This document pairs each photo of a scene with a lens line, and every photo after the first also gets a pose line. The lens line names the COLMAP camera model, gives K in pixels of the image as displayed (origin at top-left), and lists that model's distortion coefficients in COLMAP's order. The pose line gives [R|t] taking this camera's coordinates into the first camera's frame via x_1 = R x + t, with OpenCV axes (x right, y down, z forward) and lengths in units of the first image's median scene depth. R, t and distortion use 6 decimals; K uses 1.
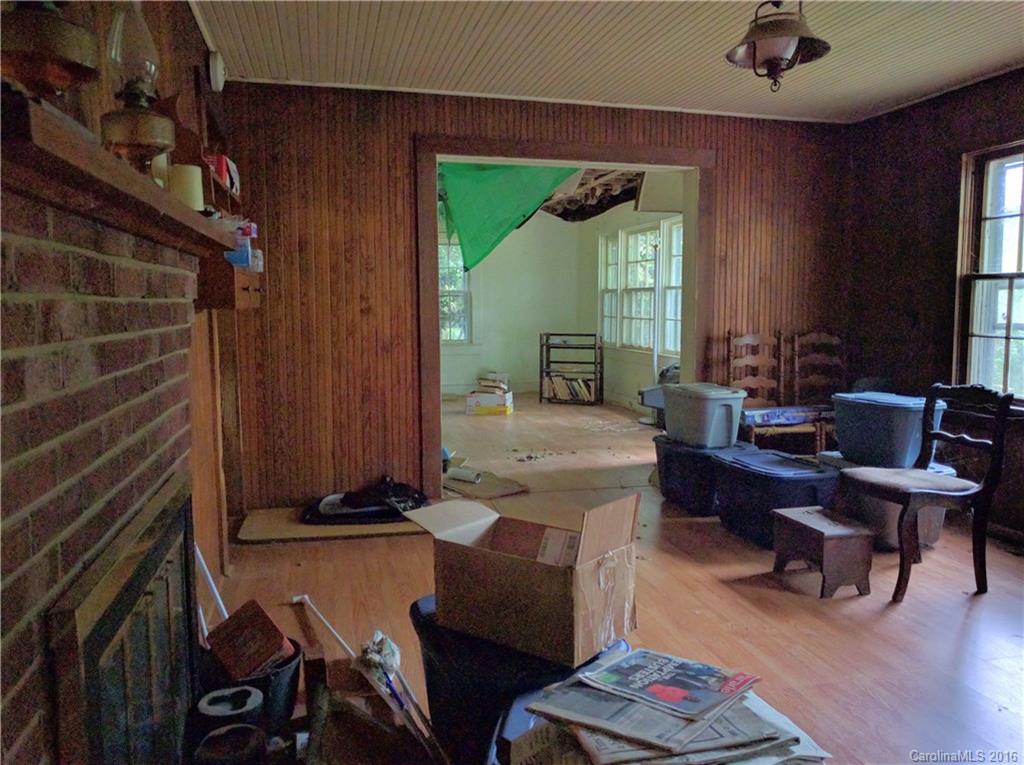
lens RADIAL K [[775.1, 0, 509.9], [0, 775.1, 381.9], [0, 0, 1]] dist [0.017694, -0.000340]
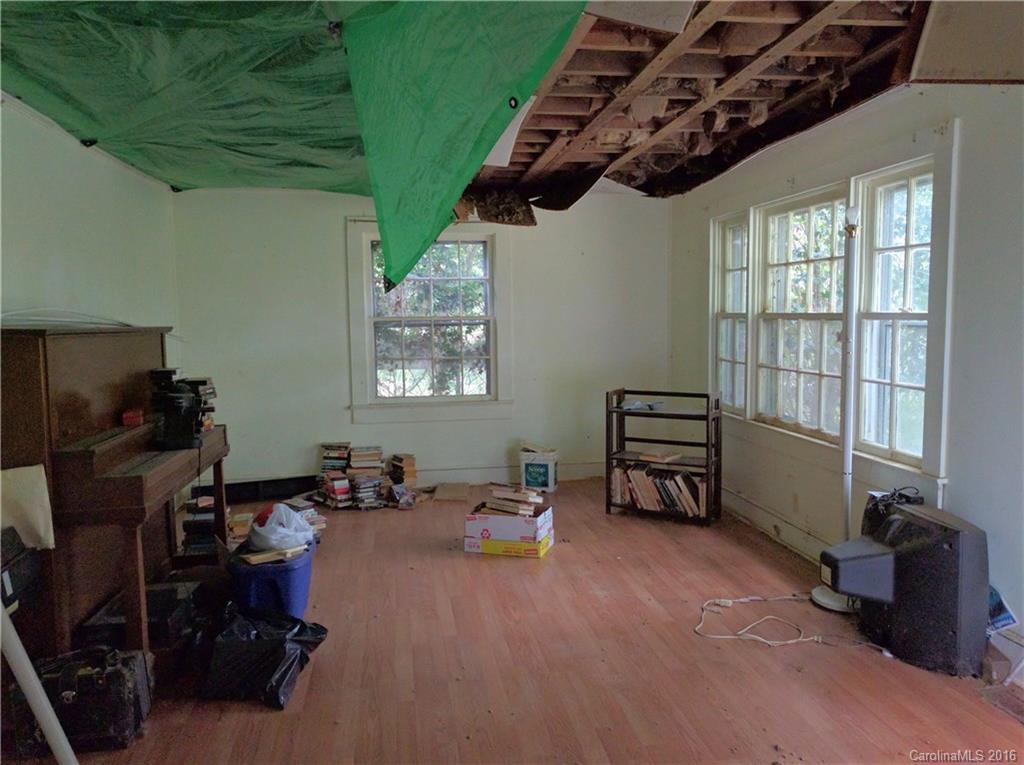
lens RADIAL K [[775.1, 0, 504.4], [0, 775.1, 352.5], [0, 0, 1]] dist [0.017694, -0.000340]
pose [[0.993471, -0.001001, -0.114082, 0.029747], [-0.004448, 0.998861, -0.047500, -0.064574], [0.114000, 0.047697, 0.992335, 0.429285]]
